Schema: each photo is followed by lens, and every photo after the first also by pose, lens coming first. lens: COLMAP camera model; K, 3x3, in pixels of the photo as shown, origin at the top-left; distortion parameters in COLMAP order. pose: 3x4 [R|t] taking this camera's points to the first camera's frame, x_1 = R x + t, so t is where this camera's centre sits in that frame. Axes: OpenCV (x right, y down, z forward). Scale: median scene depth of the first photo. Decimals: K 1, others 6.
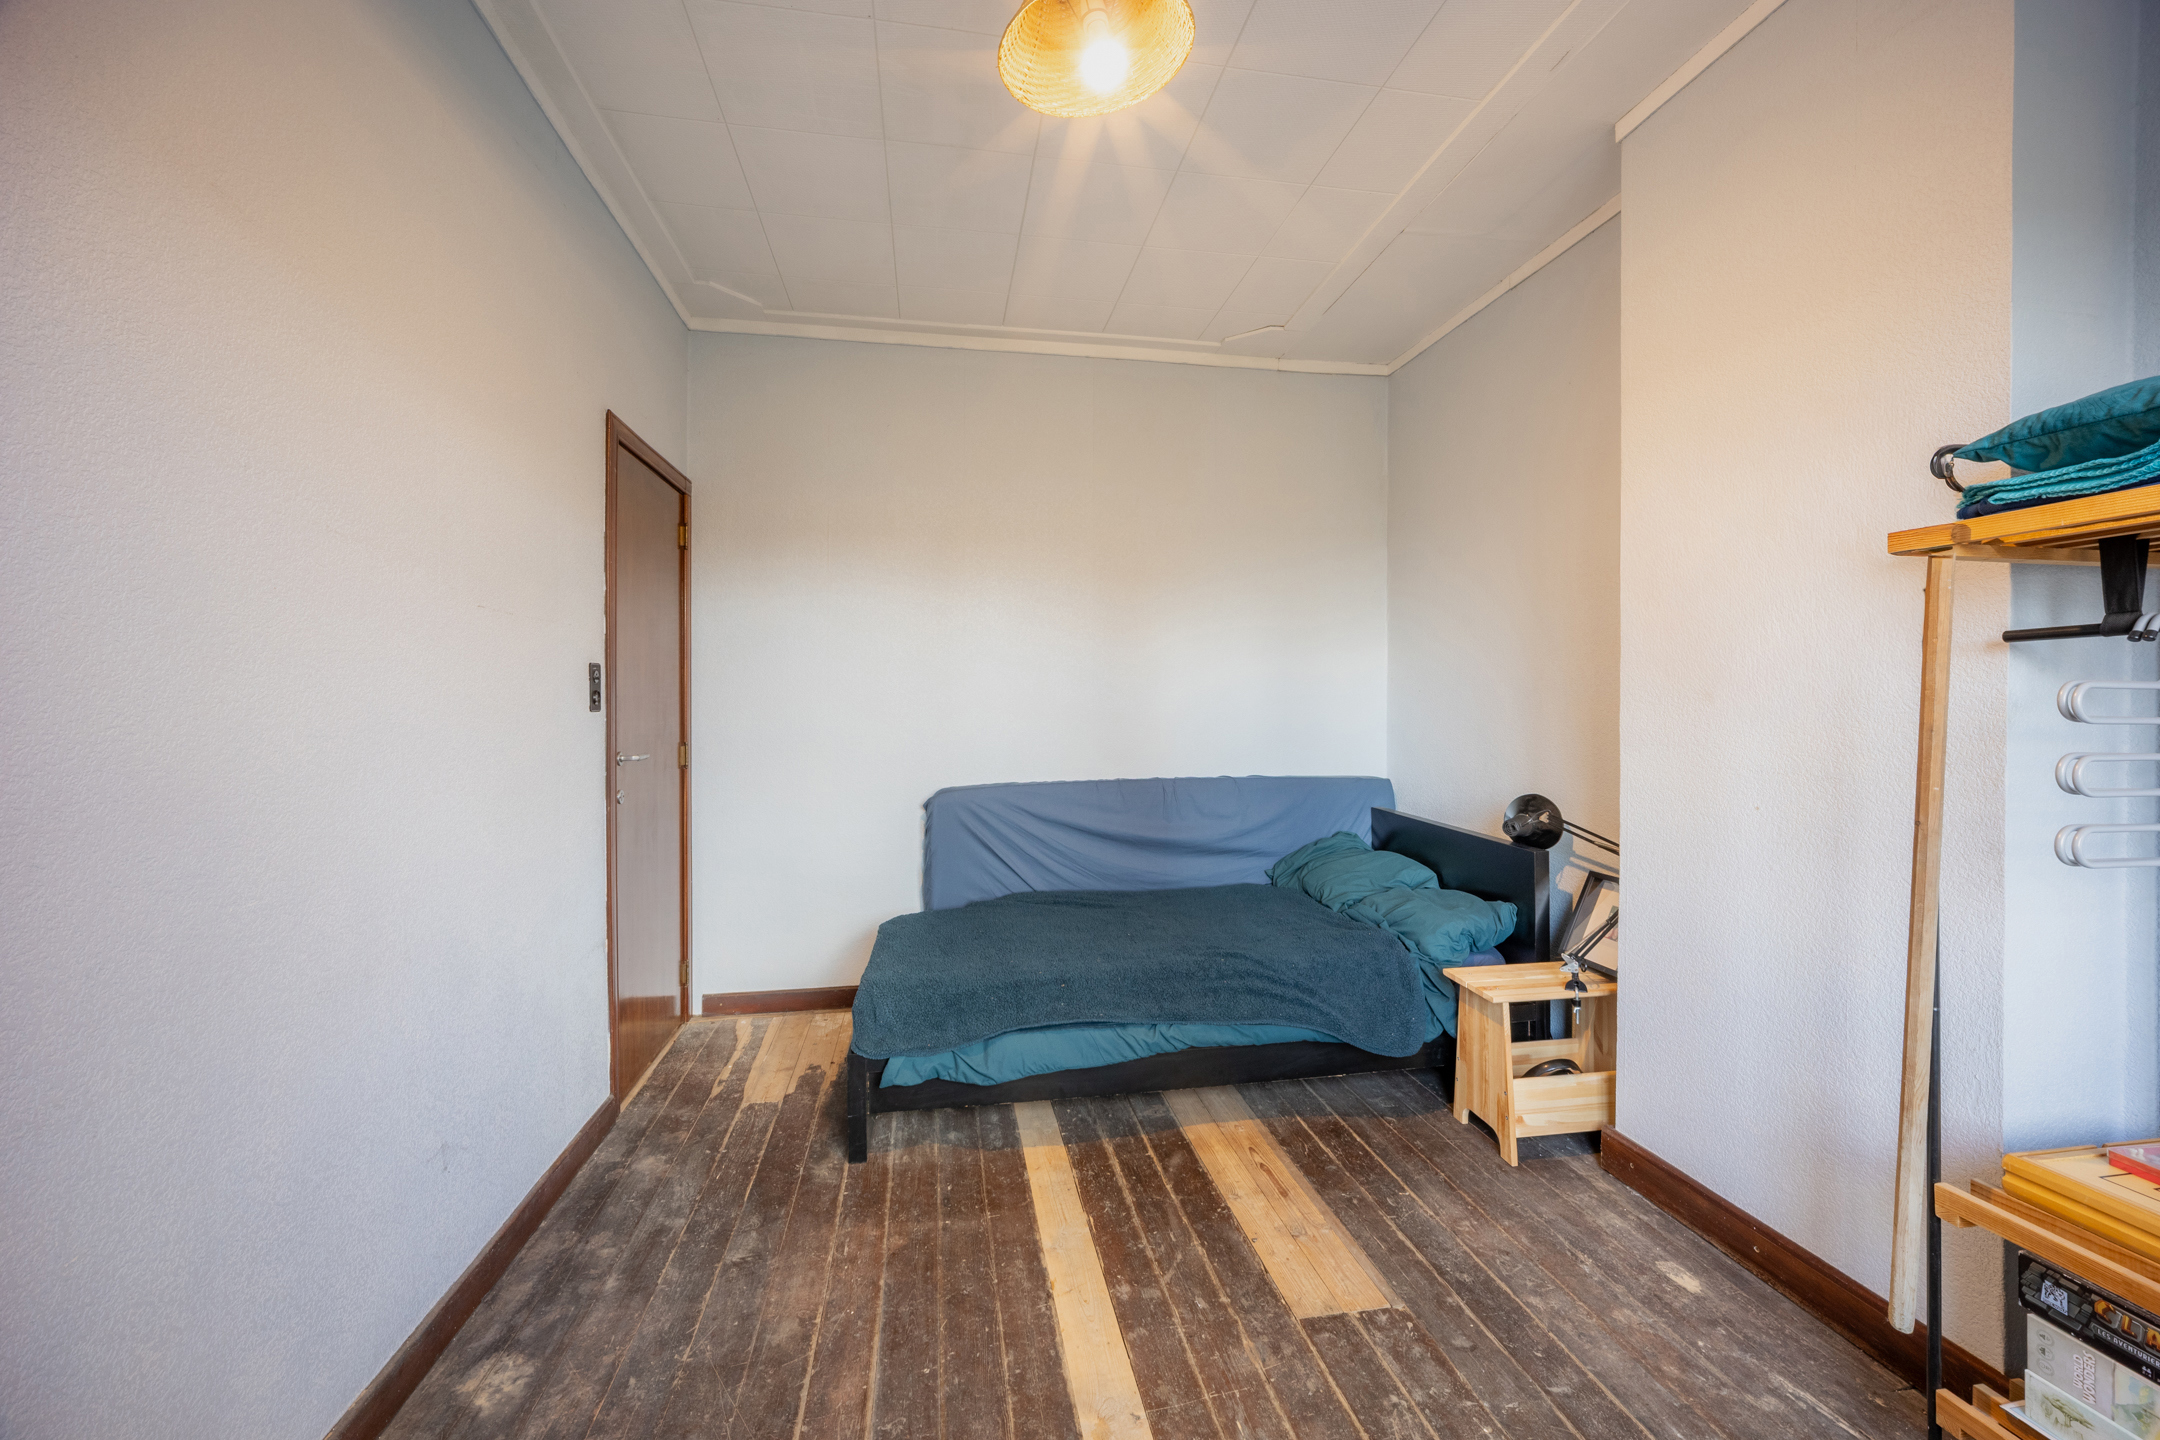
lens RADIAL K [[863.3, 0, 1079.9], [0, 863.3, 704.9], [0, 0, 1]] dist [-0.000932, -0.000081]
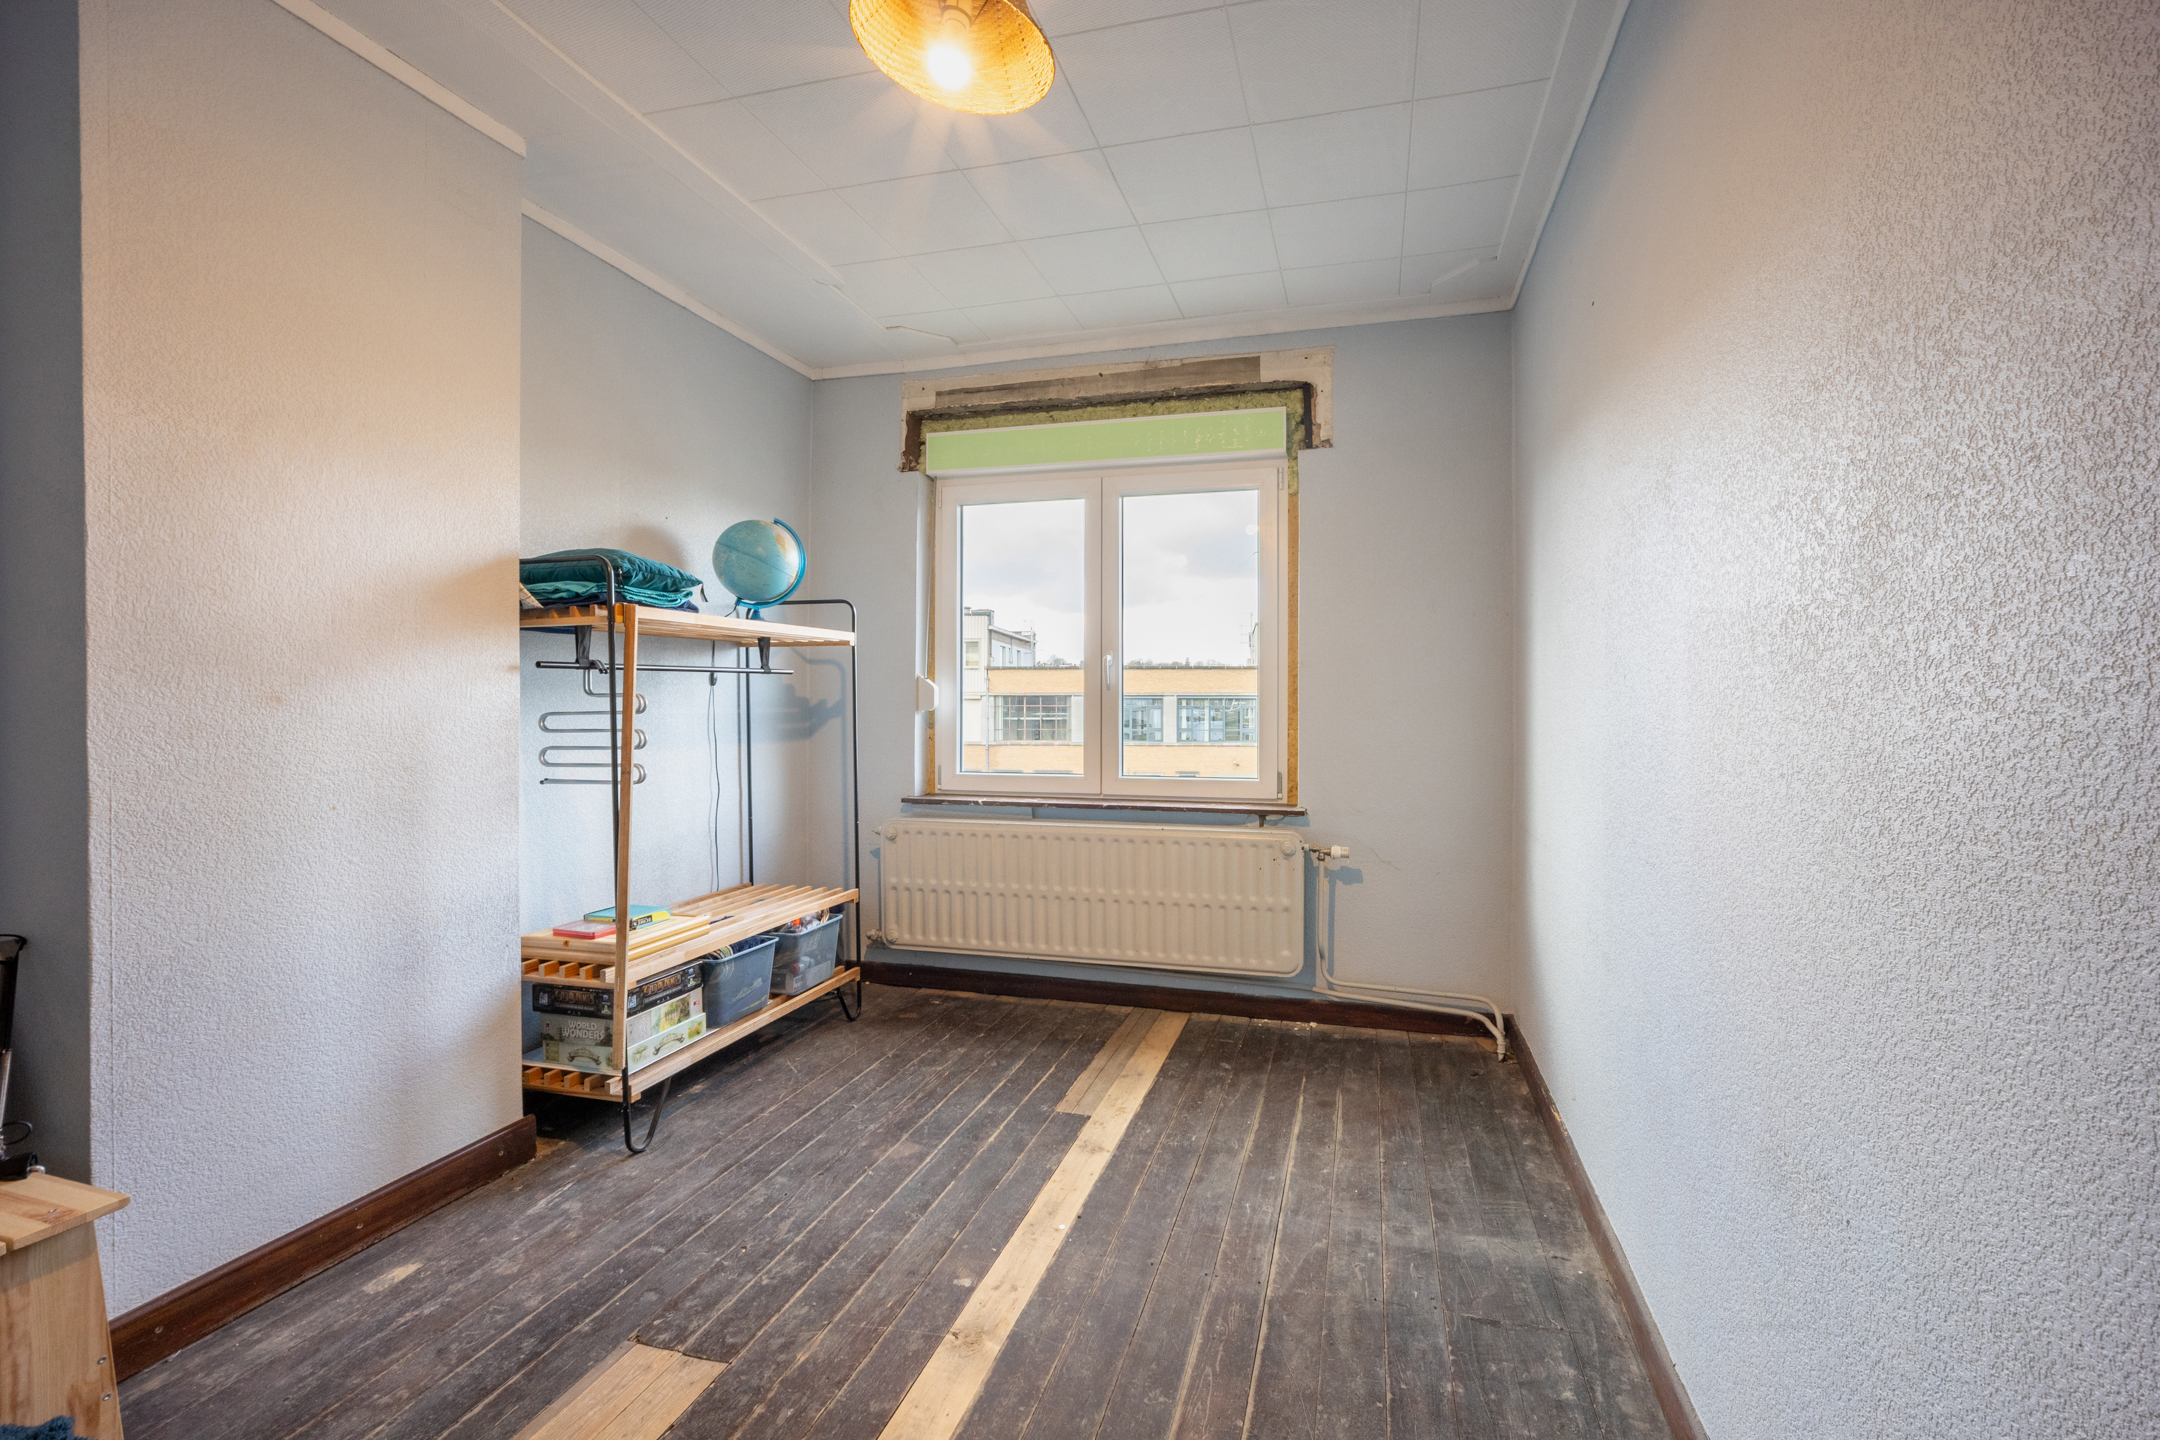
lens RADIAL K [[863.3, 0, 1079.9], [0, 863.3, 704.9], [0, 0, 1]] dist [-0.000932, -0.000081]
pose [[-0.879550, -0.000679, 0.475806, -0.536019], [0.004108, 0.999951, 0.009022, -0.008288], [-0.475788, 0.009890, -0.879504, 1.664997]]
